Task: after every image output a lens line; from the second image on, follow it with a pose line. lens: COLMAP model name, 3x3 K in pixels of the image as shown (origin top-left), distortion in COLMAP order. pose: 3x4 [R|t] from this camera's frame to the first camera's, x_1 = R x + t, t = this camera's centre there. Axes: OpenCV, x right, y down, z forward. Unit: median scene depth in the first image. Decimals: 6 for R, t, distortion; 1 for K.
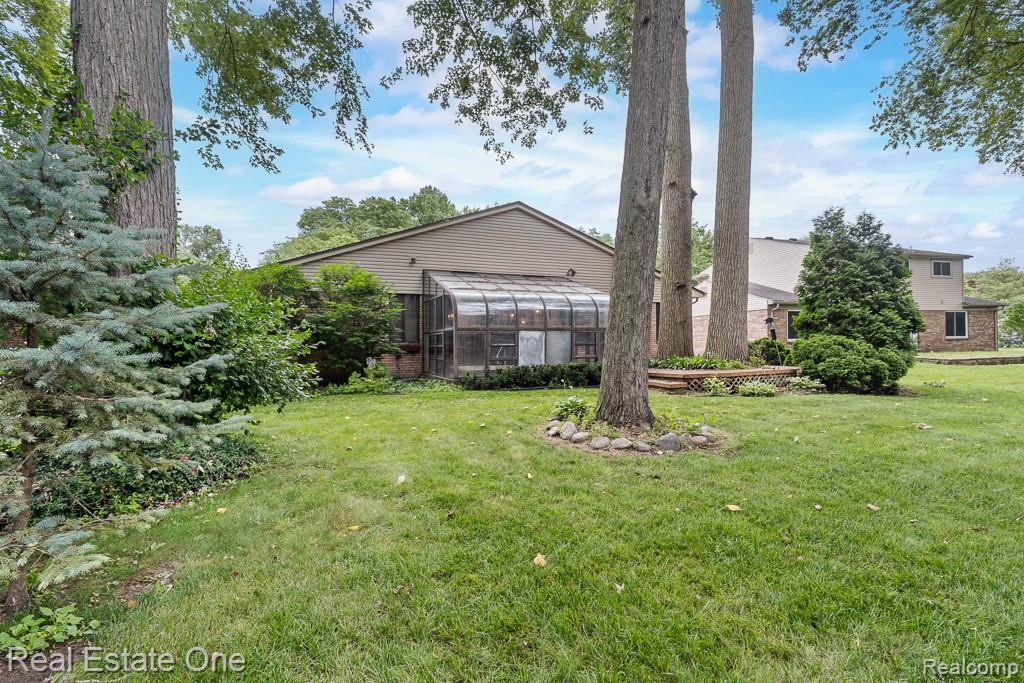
lens RADIAL K [[473.9, 0, 510.4], [0, 473.9, 349.1], [0, 0, 1]] dist [0.000982, 0.000032]
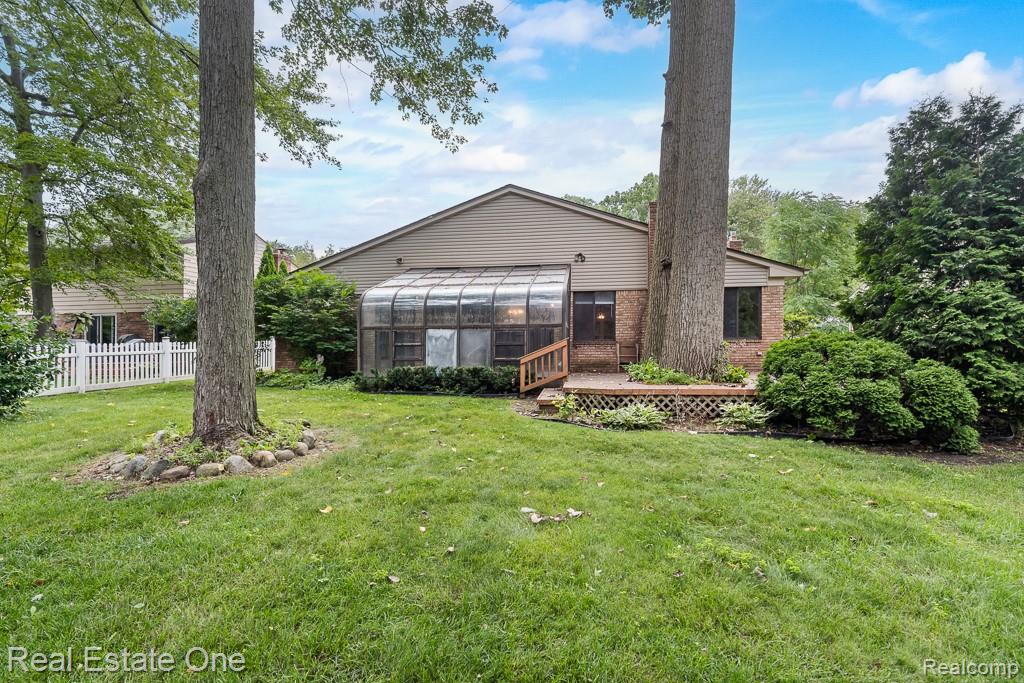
lens RADIAL K [[473.9, 0, 510.4], [0, 473.9, 349.1], [0, 0, 1]] dist [0.000982, 0.000032]
pose [[0.842616, 0.016876, -0.538250, 0.638734], [-0.011764, 0.999847, 0.012933, -0.013757], [0.538386, -0.004565, 0.842686, 0.308110]]
